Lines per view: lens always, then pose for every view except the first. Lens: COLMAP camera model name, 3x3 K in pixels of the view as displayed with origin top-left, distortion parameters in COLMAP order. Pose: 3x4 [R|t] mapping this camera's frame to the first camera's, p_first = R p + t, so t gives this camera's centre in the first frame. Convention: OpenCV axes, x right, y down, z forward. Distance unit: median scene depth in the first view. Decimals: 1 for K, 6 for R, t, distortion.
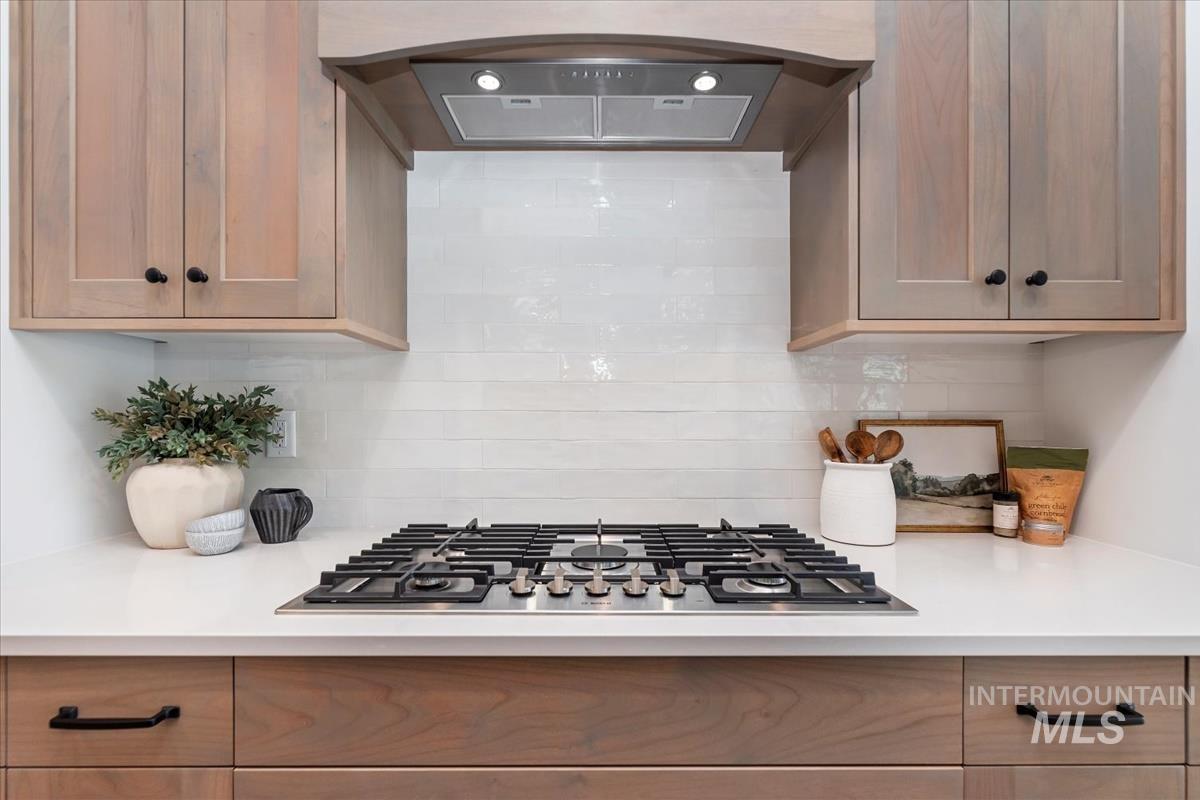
lens RADIAL K [[514.0, 0, 610.4], [0, 514.0, 419.3], [0, 0, 1]] dist [-0.001517, -0.000762]
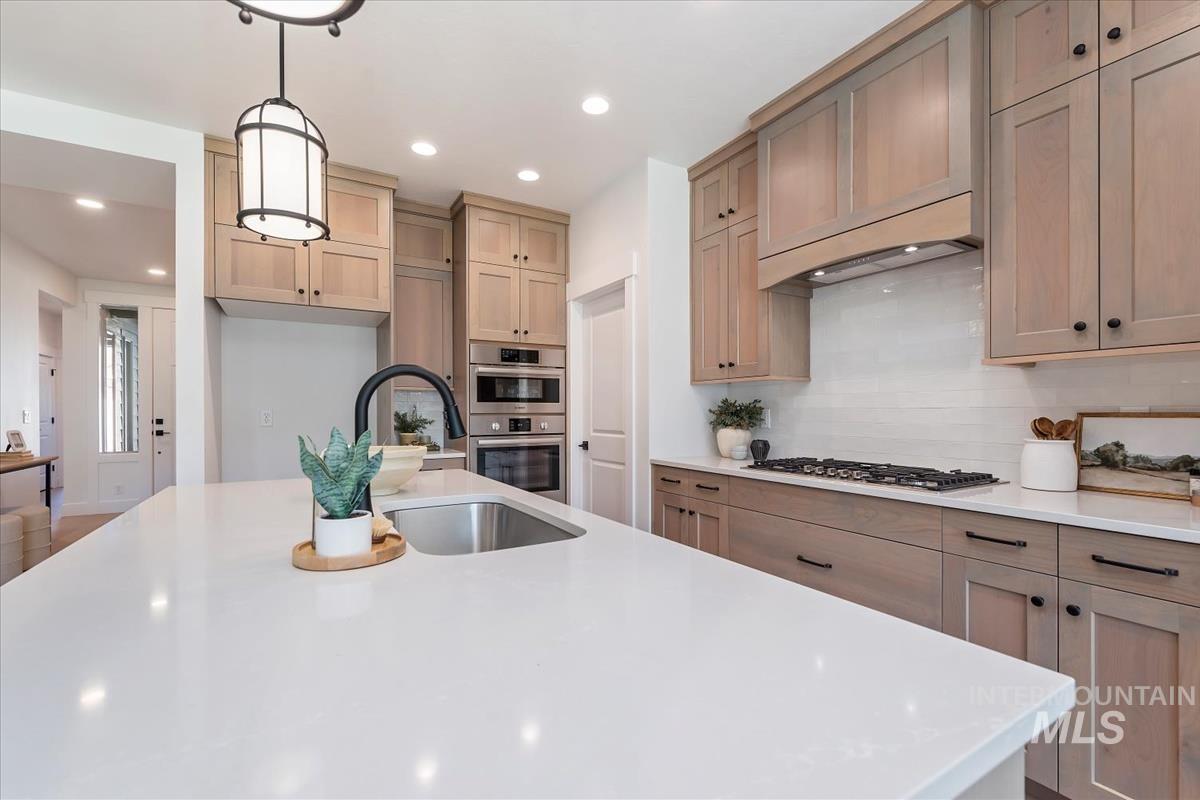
lens RADIAL K [[514.0, 0, 595.0], [0, 514.0, 410.2], [0, 0, 1]] dist [-0.001517, -0.000762]
pose [[0.492973, -0.004370, -0.870033, 1.165884], [-0.004613, 0.999960, -0.007637, 0.012350], [0.870032, 0.007779, 0.492934, -0.968192]]
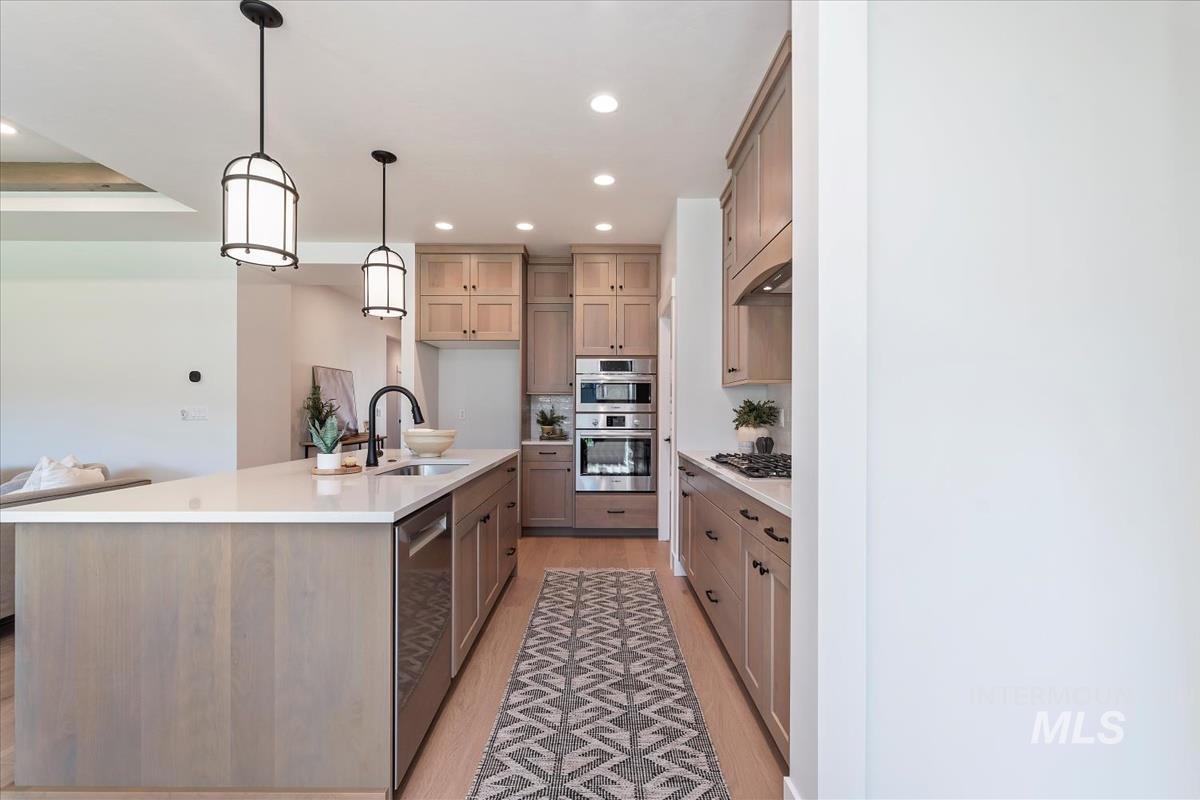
lens RADIAL K [[514.0, 0, 596.8], [0, 514.0, 408.5], [0, 0, 1]] dist [-0.001517, -0.000762]
pose [[-0.017496, -0.004029, -0.999839, 2.162118], [-0.010305, 0.999939, -0.003849, 0.000016], [0.999794, 0.010236, -0.017537, 0.123955]]
